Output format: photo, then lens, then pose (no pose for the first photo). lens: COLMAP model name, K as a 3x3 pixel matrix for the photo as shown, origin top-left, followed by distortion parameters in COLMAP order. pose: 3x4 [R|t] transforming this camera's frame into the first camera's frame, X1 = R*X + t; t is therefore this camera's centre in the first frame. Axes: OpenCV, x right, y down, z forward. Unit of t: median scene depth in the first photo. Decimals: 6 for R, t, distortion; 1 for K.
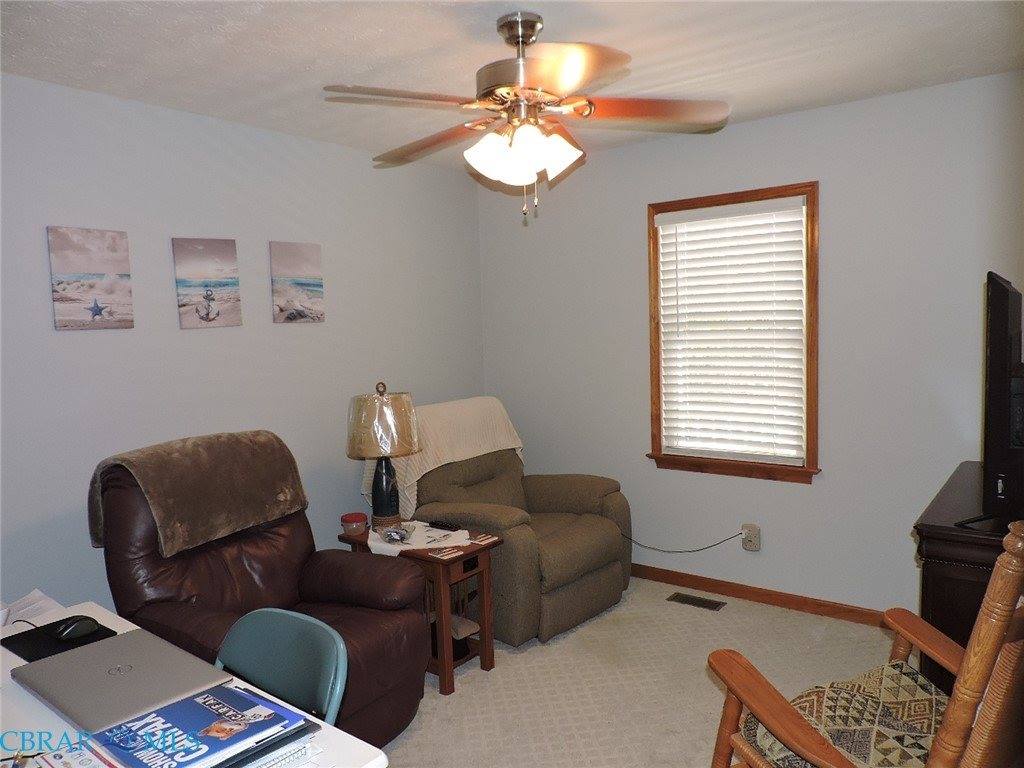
lens RADIAL K [[735.5, 0, 512.6], [0, 735.5, 386.4], [0, 0, 1]] dist [-0.019494, 0.007133]
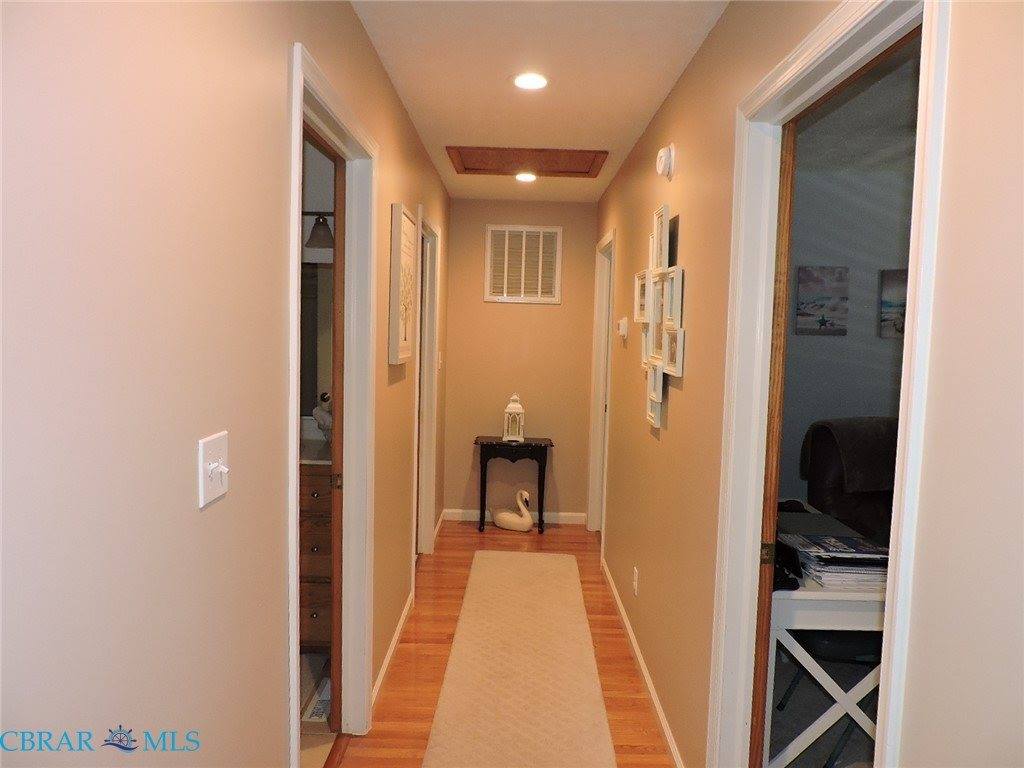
lens RADIAL K [[735.5, 0, 510.5], [0, 735.5, 388.5], [0, 0, 1]] dist [-0.019494, 0.007133]
pose [[0.604930, 0.092071, -0.790938, 0.235913], [-0.113925, 0.993081, 0.028469, 0.059986], [0.788087, 0.072886, 0.611234, -0.398129]]
